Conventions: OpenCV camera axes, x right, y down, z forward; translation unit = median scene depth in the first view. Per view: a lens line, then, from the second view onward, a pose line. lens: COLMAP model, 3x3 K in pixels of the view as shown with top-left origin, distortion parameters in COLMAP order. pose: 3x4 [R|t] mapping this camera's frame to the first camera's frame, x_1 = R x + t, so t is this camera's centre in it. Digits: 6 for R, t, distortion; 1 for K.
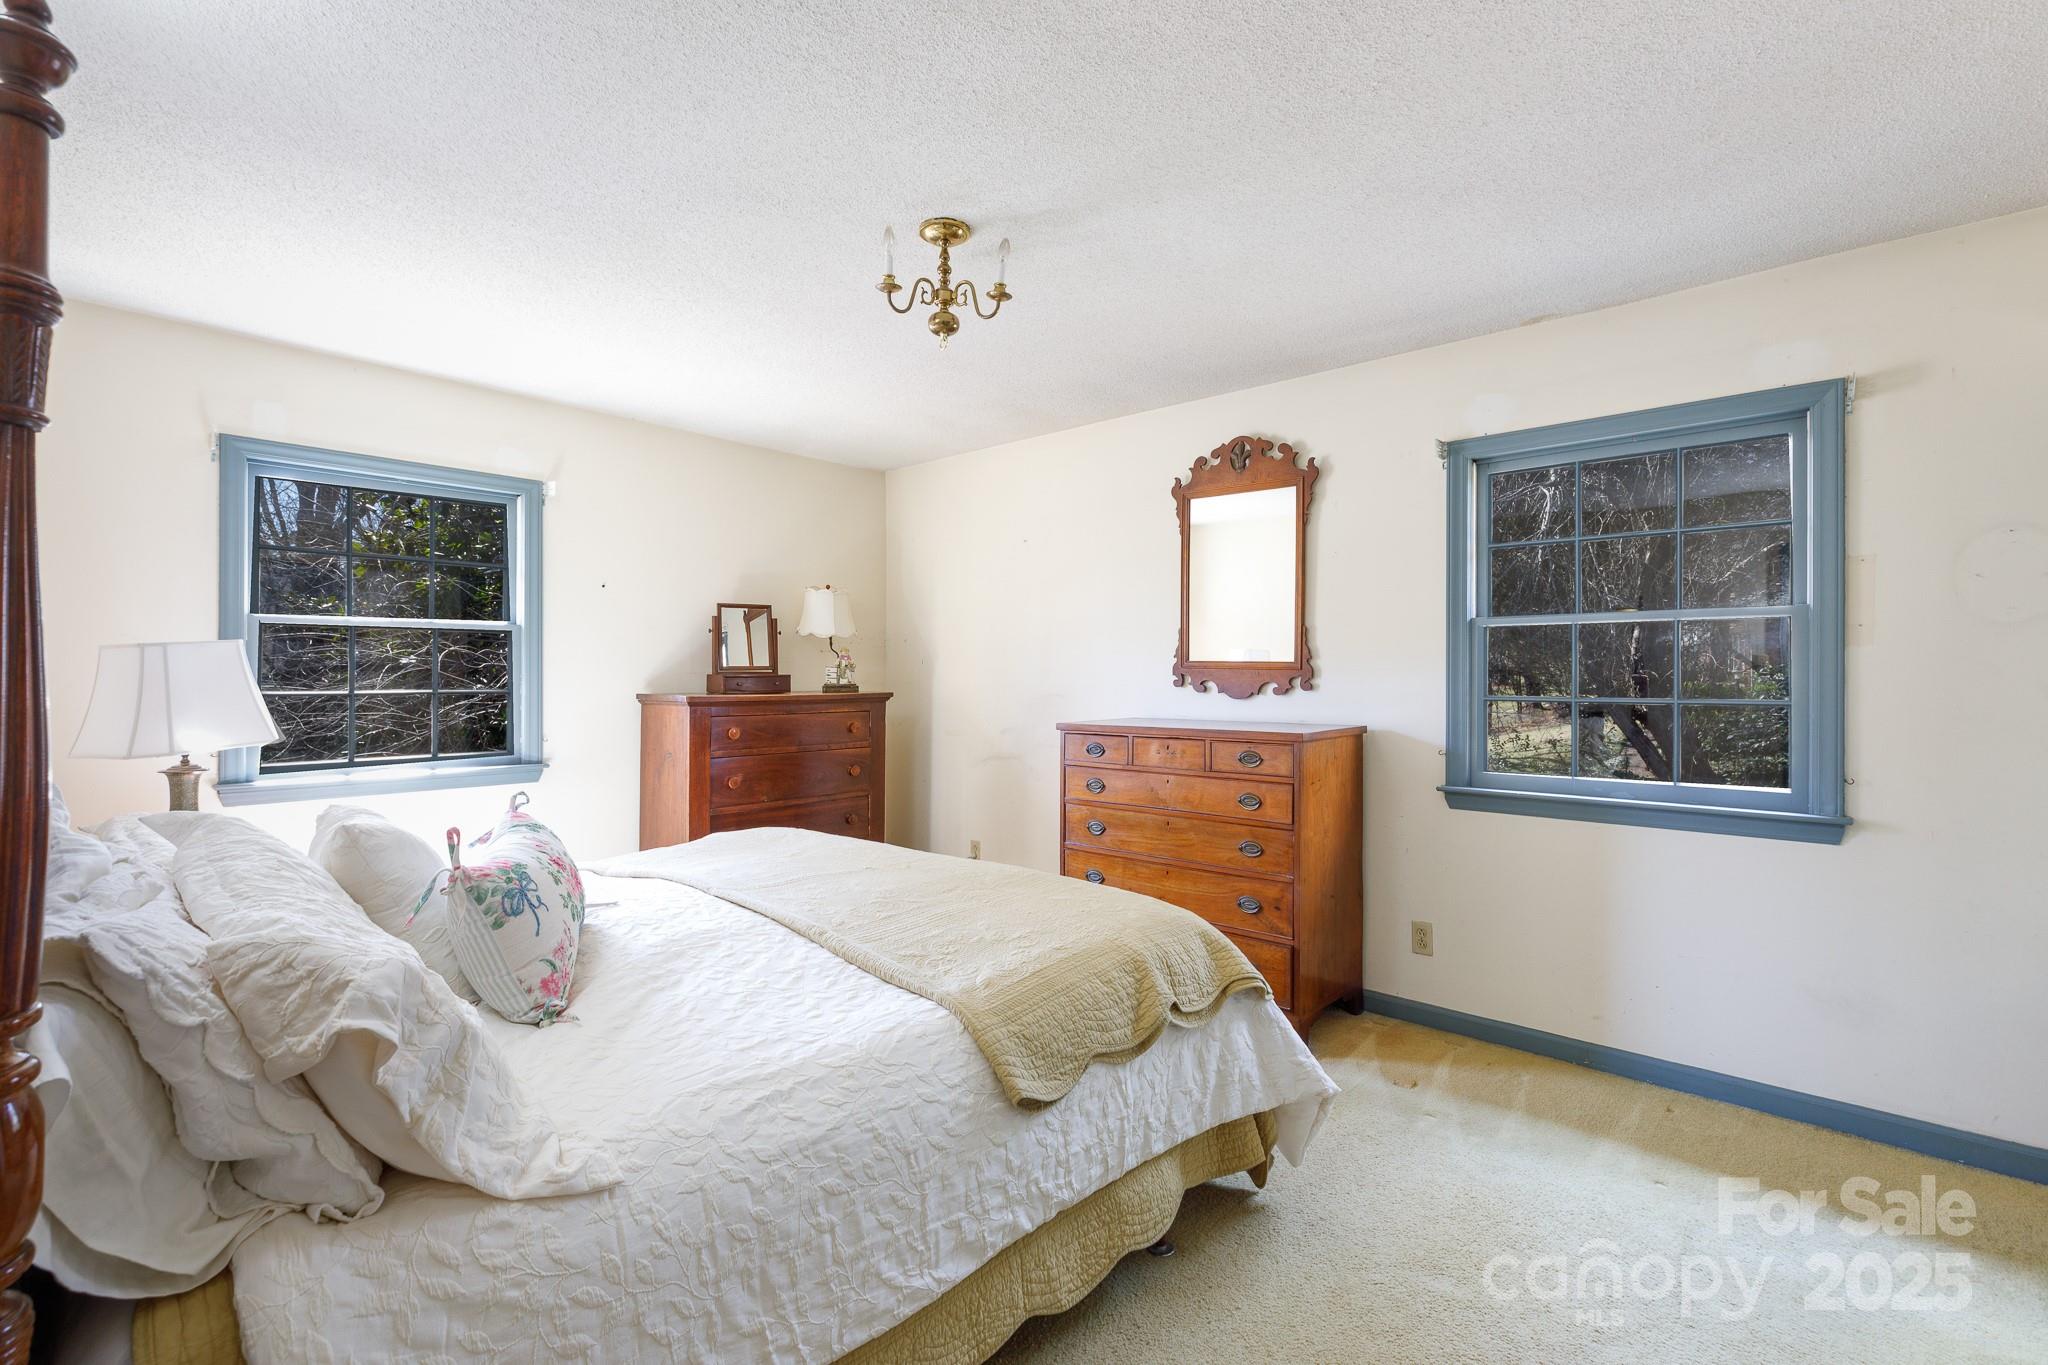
lens RADIAL K [[921.7, 0, 1020.2], [0, 921.7, 675.6], [0, 0, 1]] dist [0.001150, 0.000153]
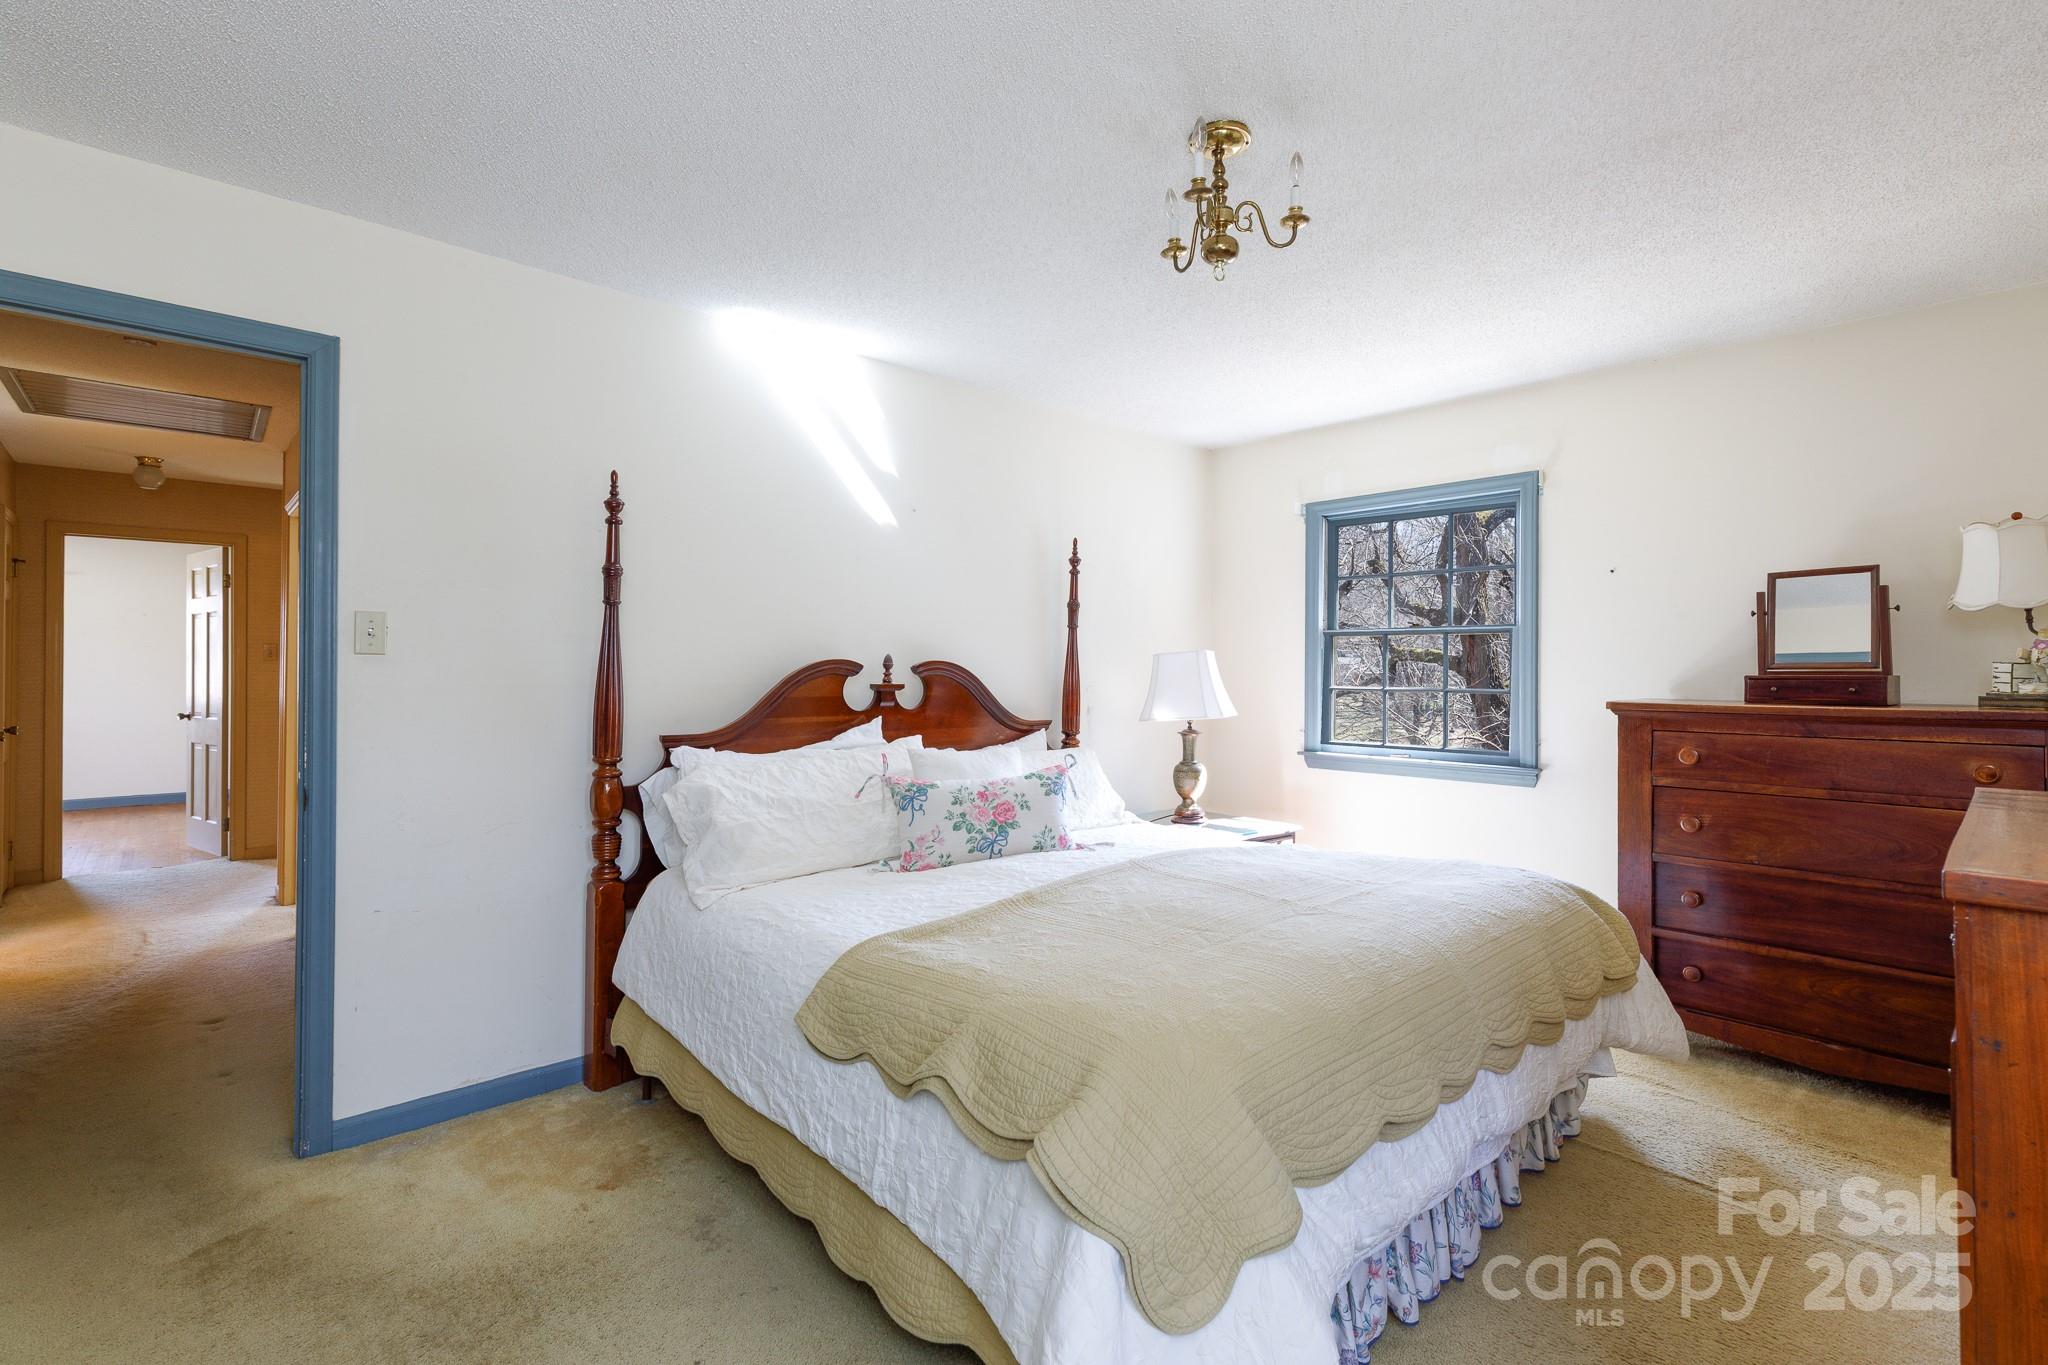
lens RADIAL K [[921.7, 0, 1020.9], [0, 921.7, 673.2], [0, 0, 1]] dist [0.001150, 0.000153]
pose [[-0.075777, 0.000682, -0.997125, 0.464727], [-0.005752, 0.999983, 0.001122, -0.000004], [0.997108, 0.005821, -0.075771, 0.543058]]
